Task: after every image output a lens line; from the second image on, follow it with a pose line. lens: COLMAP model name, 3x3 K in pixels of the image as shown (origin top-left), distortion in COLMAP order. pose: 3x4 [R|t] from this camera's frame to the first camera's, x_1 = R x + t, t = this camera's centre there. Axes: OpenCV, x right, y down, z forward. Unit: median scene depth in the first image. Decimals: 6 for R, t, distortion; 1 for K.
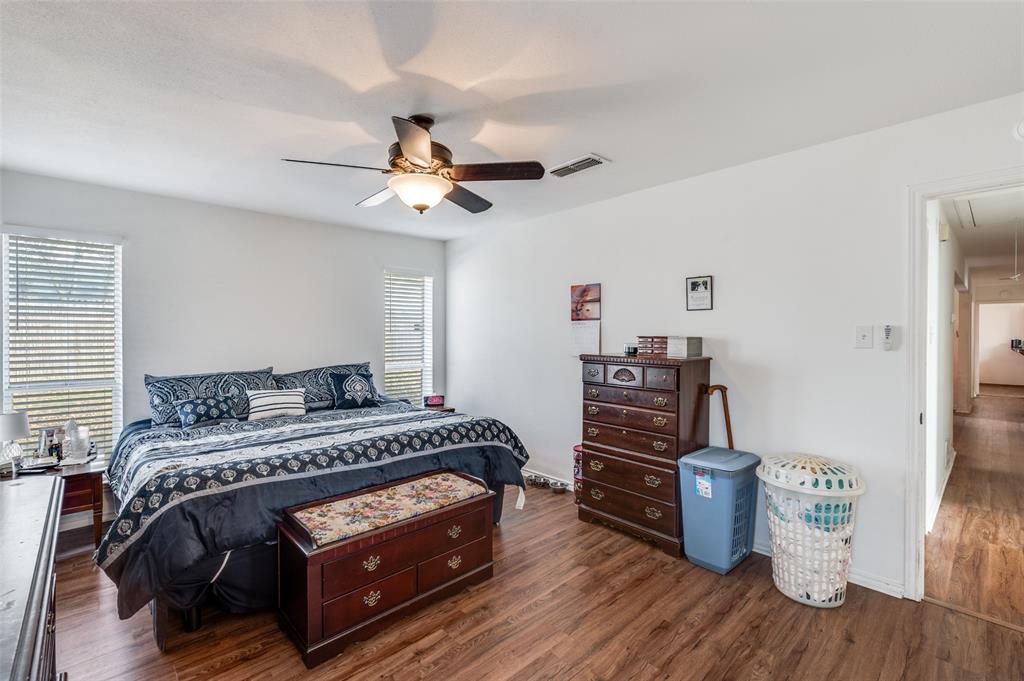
lens RADIAL K [[448.0, 0, 515.3], [0, 448.0, 337.3], [0, 0, 1]] dist [0.001062, -0.000088]
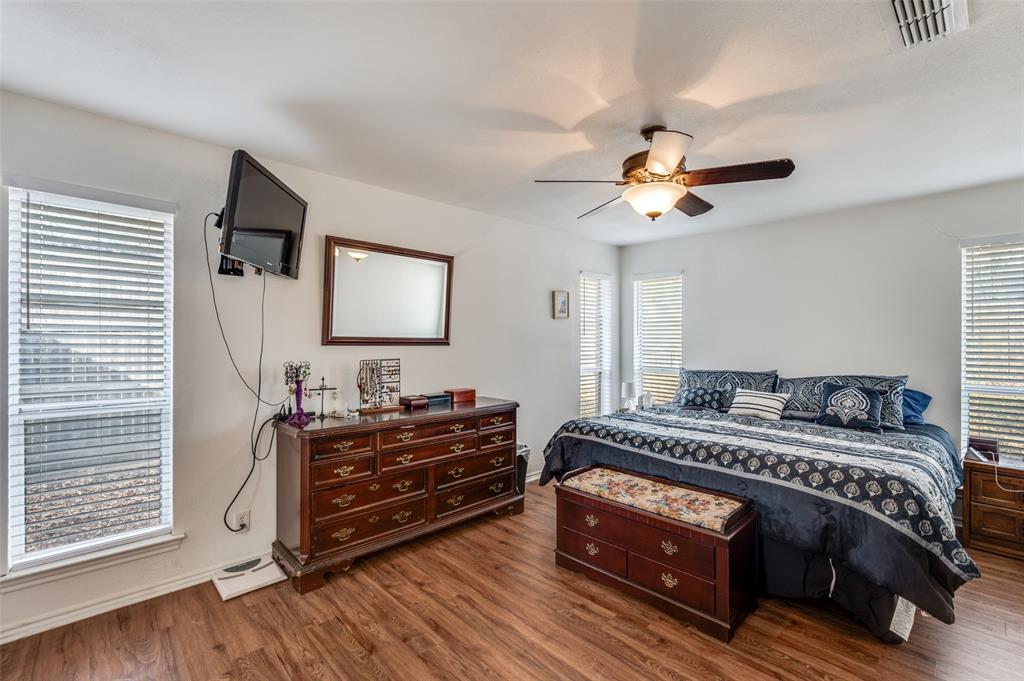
lens RADIAL K [[448.0, 0, 514.0], [0, 448.0, 336.3], [0, 0, 1]] dist [0.001062, -0.000088]
pose [[0.003659, -0.004259, -0.999984, 0.769424], [-0.007296, 0.999964, -0.004286, -0.003224], [0.999967, 0.007312, 0.003628, 0.637968]]
